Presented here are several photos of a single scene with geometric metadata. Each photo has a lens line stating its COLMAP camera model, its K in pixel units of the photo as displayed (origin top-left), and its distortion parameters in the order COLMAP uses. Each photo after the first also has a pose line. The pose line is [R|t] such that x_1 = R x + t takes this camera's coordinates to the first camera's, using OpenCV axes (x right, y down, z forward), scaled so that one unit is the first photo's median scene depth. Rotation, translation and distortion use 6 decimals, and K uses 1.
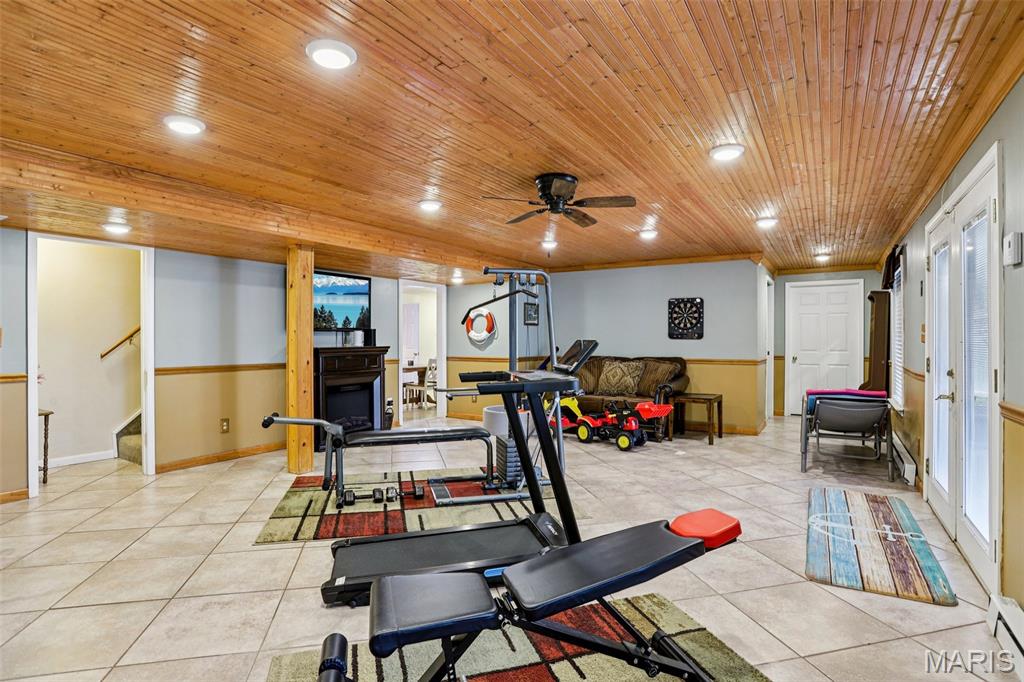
lens RADIAL K [[506.5, 0, 503.0], [0, 506.5, 339.5], [0, 0, 1]] dist [-0.027894, 0.001557]
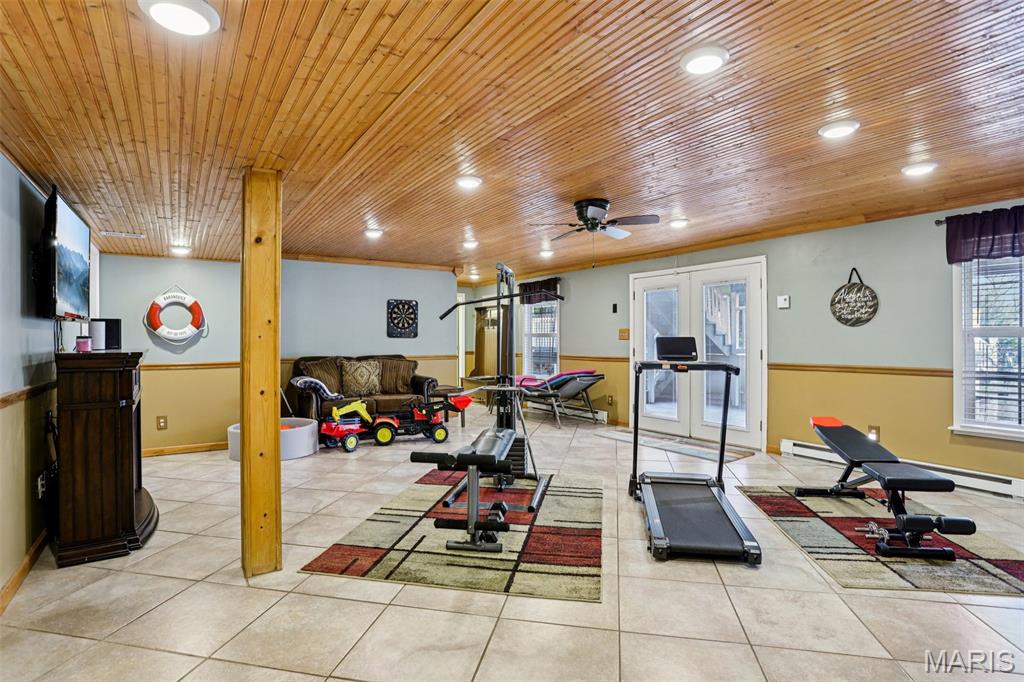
lens RADIAL K [[506.5, 0, 501.0], [0, 506.5, 338.3], [0, 0, 1]] dist [-0.027894, 0.001557]
pose [[0.414802, -0.002081, 0.909909, -0.613680], [0.000229, 0.999998, 0.002182, -0.001951], [-0.909912, -0.000697, 0.414802, 0.392399]]
